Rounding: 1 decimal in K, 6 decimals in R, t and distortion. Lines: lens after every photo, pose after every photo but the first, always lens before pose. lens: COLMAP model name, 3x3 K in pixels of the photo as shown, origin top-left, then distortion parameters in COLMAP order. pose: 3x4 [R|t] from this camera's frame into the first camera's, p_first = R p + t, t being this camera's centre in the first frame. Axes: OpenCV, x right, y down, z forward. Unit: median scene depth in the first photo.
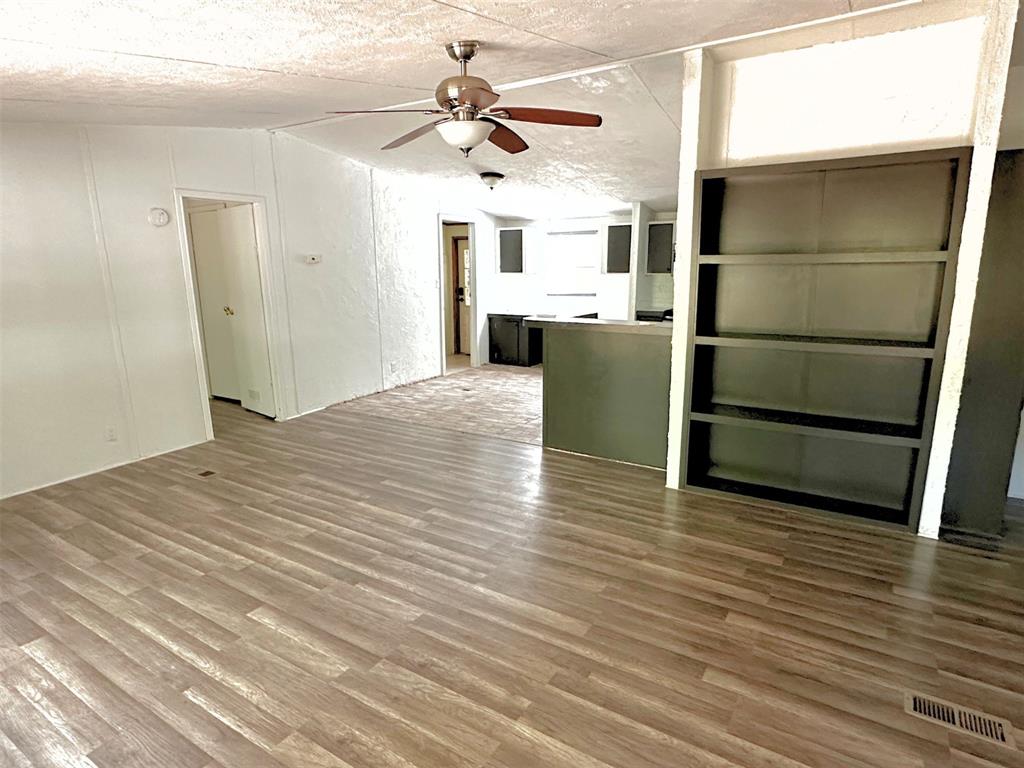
lens RADIAL K [[571.8, 0, 507.4], [0, 571.8, 388.8], [0, 0, 1]] dist [-0.003531, 0.000512]
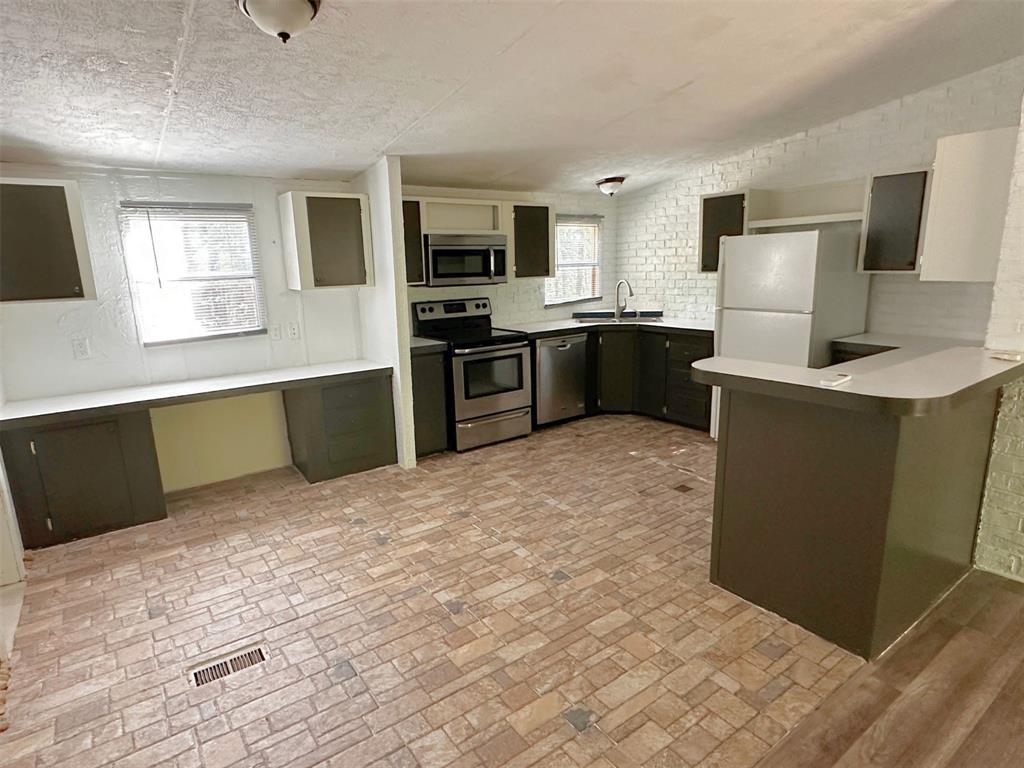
lens RADIAL K [[571.8, 0, 507.4], [0, 571.8, 388.8], [0, 0, 1]] dist [-0.003531, 0.000512]
pose [[0.376342, -0.208649, 0.902681, -0.568899], [0.220114, 0.966551, 0.131643, -0.321109], [-0.899954, 0.149150, 0.409680, 1.442114]]
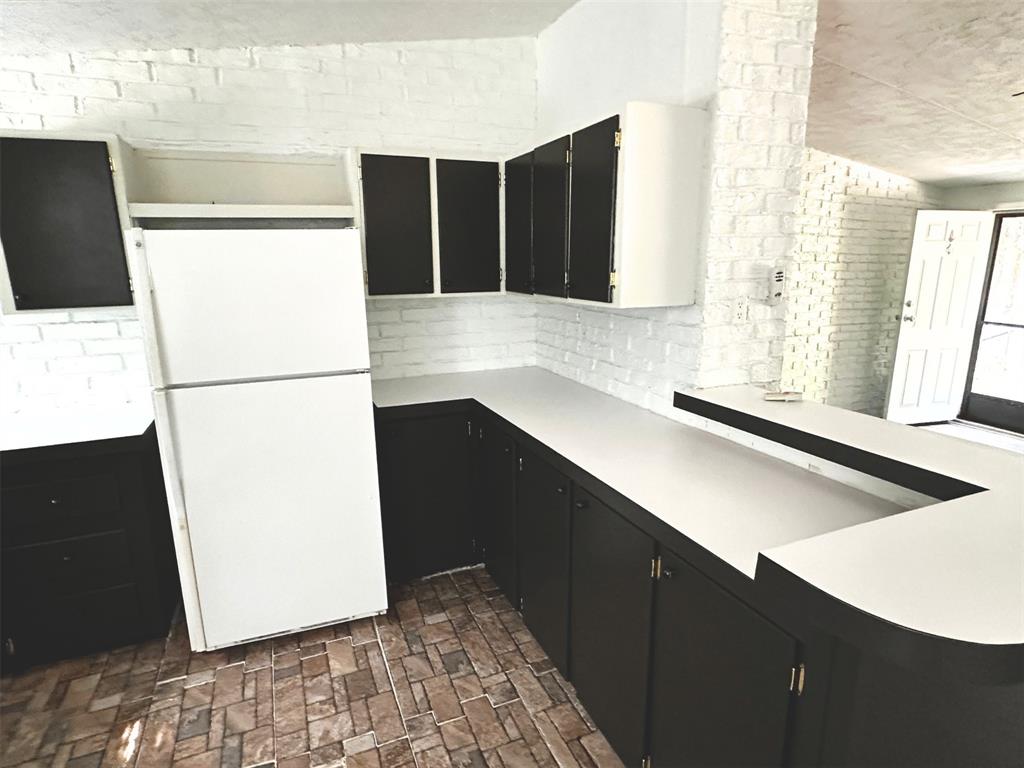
lens RADIAL K [[571.8, 0, 507.4], [0, 571.8, 388.8], [0, 0, 1]] dist [-0.003531, 0.000512]
pose [[-0.810611, -0.112447, 0.574687, 0.193387], [0.141162, 0.914925, 0.378133, -0.391629], [-0.568316, 0.387643, -0.725776, 1.733627]]
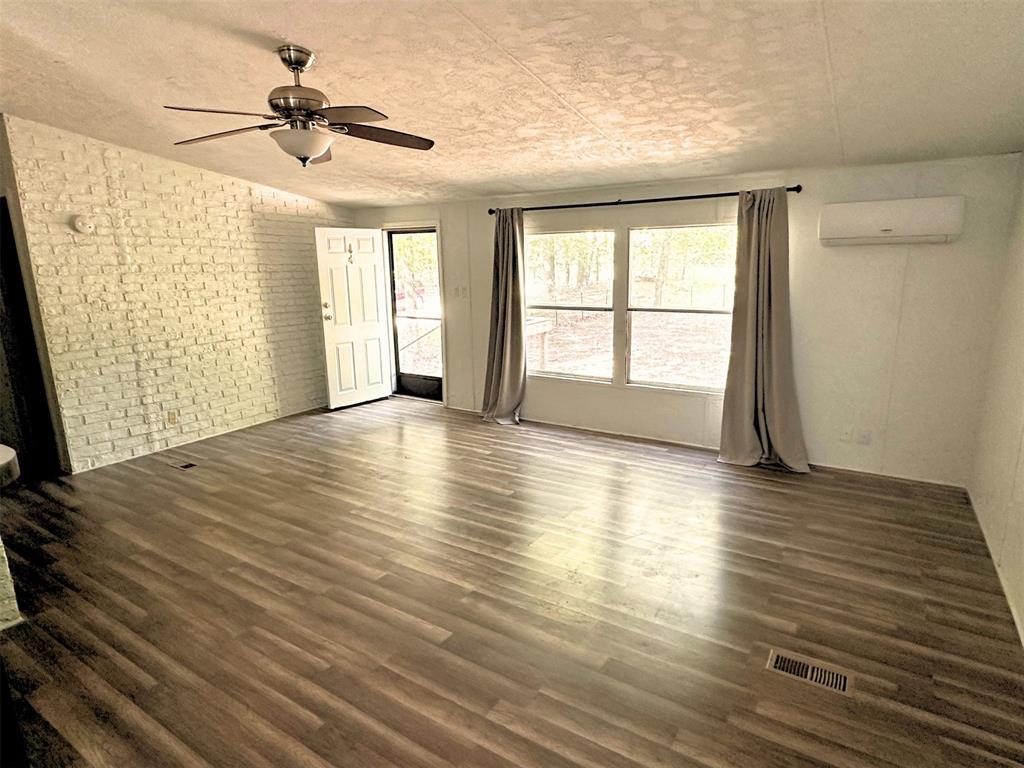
lens RADIAL K [[571.8, 0, 507.4], [0, 571.8, 388.8], [0, 0, 1]] dist [-0.003531, 0.000512]
pose [[-0.999431, 0.026509, 0.020852, -0.352332], [0.032845, 0.905499, 0.423075, -0.382365], [-0.007666, 0.423519, -0.905855, 1.687646]]
